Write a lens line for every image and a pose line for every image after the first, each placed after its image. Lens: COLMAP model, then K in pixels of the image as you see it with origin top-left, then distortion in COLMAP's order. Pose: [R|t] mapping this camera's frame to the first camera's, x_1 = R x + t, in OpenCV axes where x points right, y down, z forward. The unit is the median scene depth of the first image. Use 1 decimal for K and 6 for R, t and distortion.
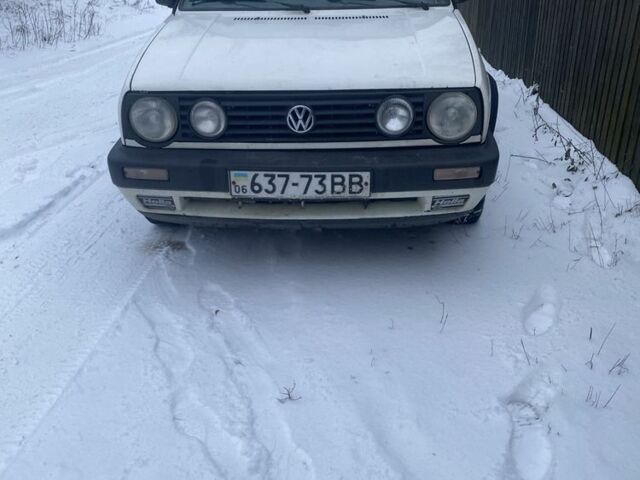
lens RADIAL K [[663.9, 0, 320.0], [0, 663.9, 240.0], [0, 0, 1]] dist [0.009684, 0.006062]
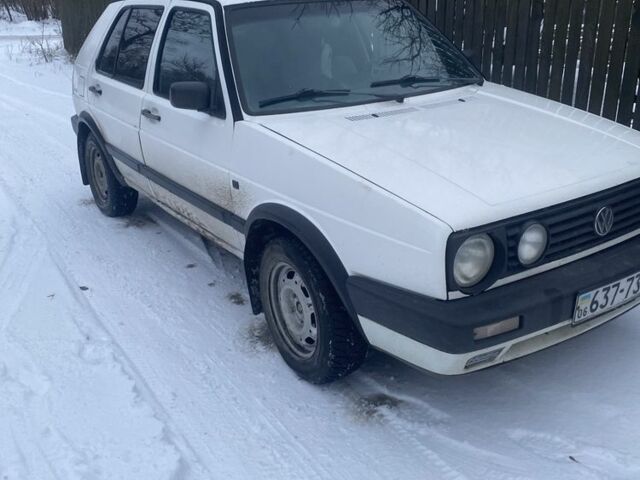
lens RADIAL K [[663.9, 0, 320.0], [0, 663.9, 240.0], [0, 0, 1]] dist [0.009684, 0.006062]
pose [[0.817156, -0.224924, 0.530722, -0.829393], [0.257028, 0.966306, 0.013779, -0.264956], [-0.515938, 0.125151, 0.847434, 0.415969]]
